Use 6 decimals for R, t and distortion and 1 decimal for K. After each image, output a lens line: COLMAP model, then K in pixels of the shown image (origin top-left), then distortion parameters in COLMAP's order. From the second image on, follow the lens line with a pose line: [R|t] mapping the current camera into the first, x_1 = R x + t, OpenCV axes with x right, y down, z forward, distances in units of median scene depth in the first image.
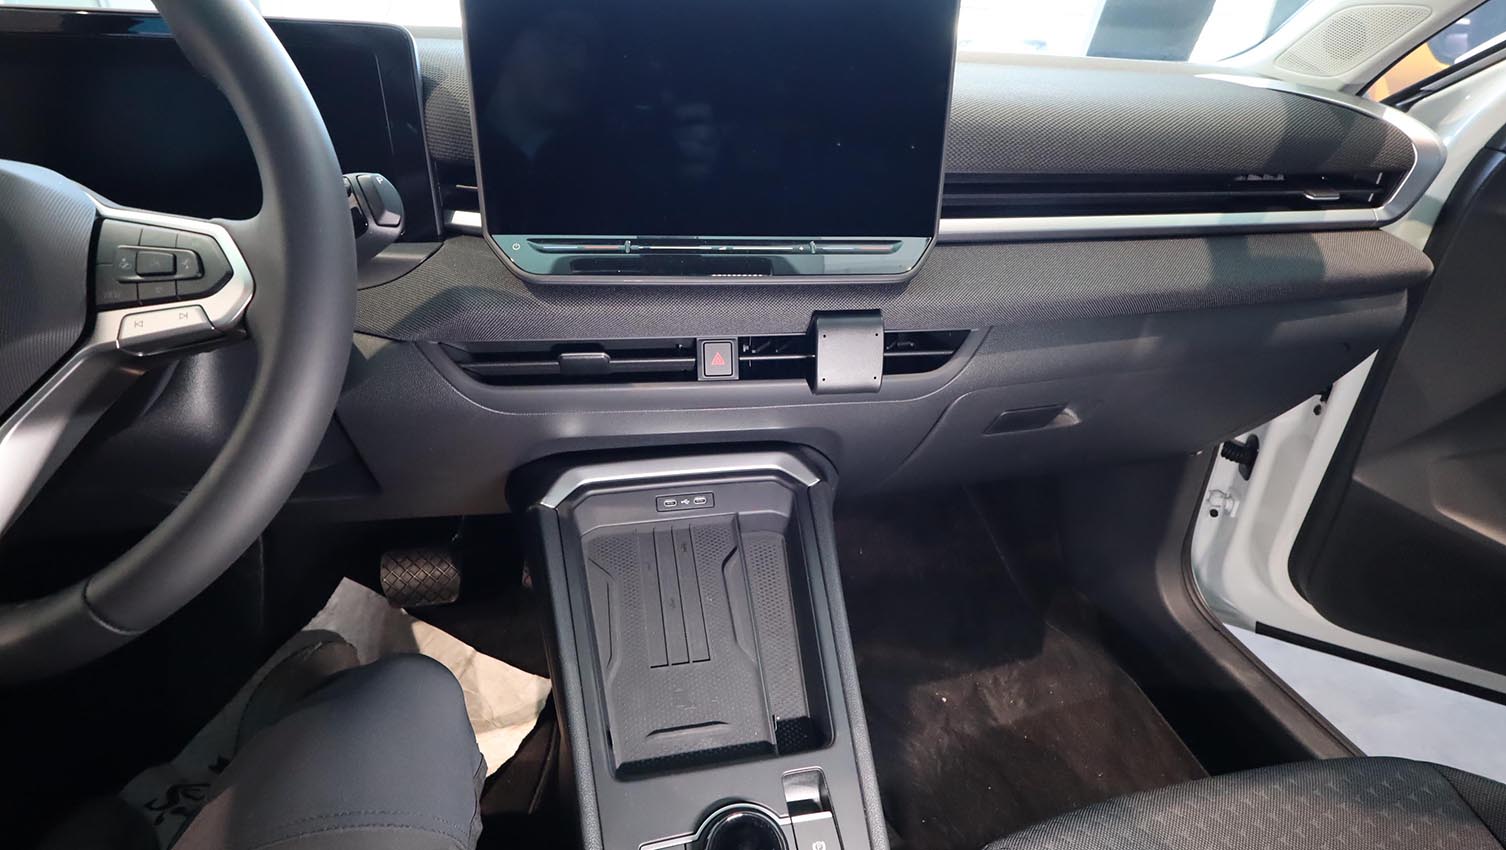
lens RADIAL K [[708.2, 0, 753.0], [0, 708.2, 425.0], [0, 0, 1]] dist [0.002276, 0.000144]
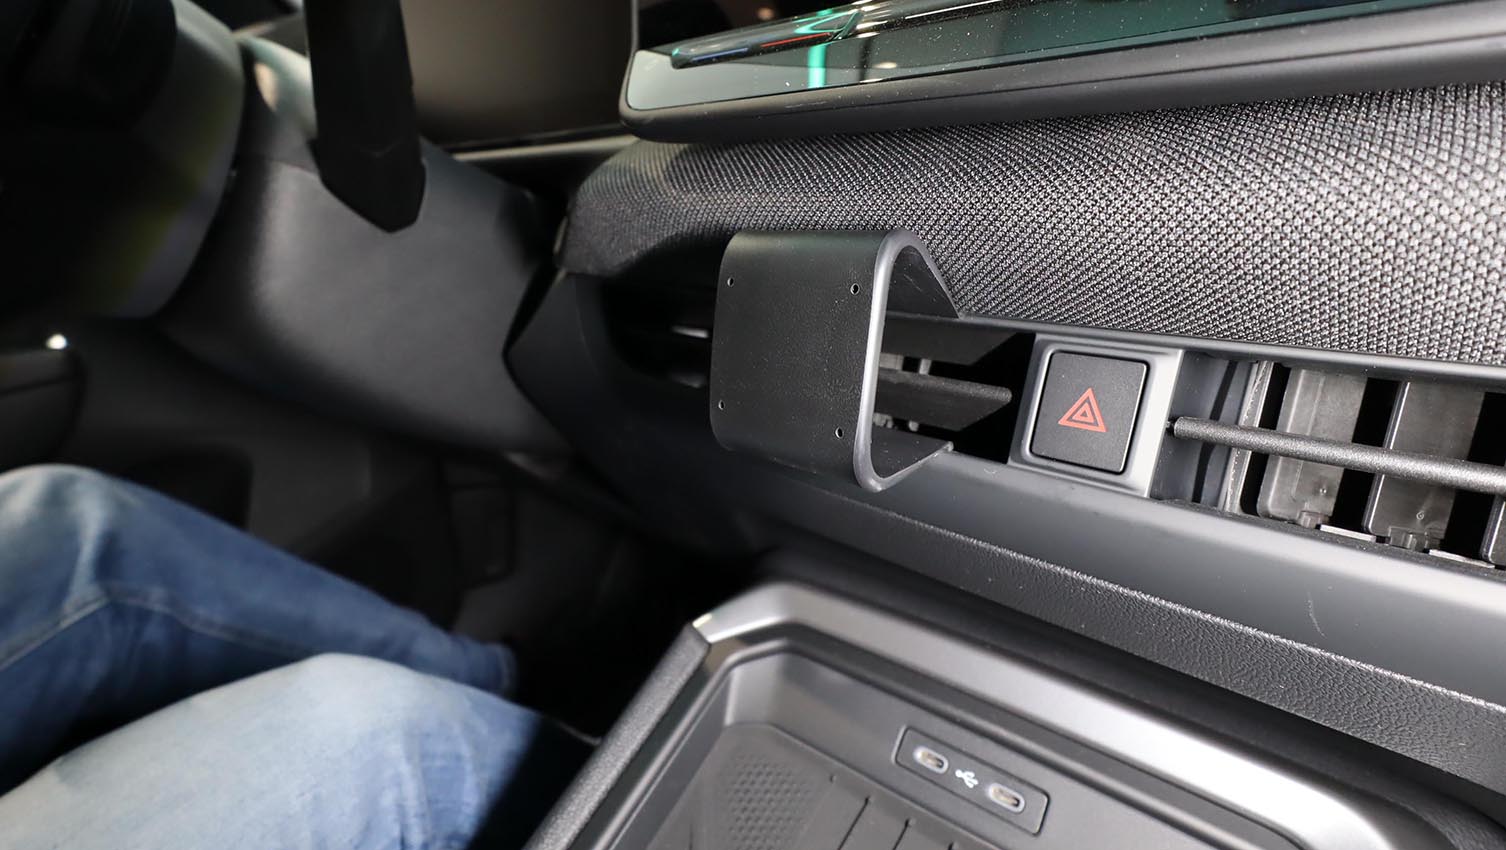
lens RADIAL K [[705.5, 0, 753.0], [0, 705.5, 425.0], [0, 0, 1]] dist [-0.001407, -0.000404]
pose [[0.649915, 0.208601, -0.730819, 0.081569], [-0.290245, 0.956835, 0.015000, -0.054693], [0.702402, 0.202368, 0.682407, 0.752017]]
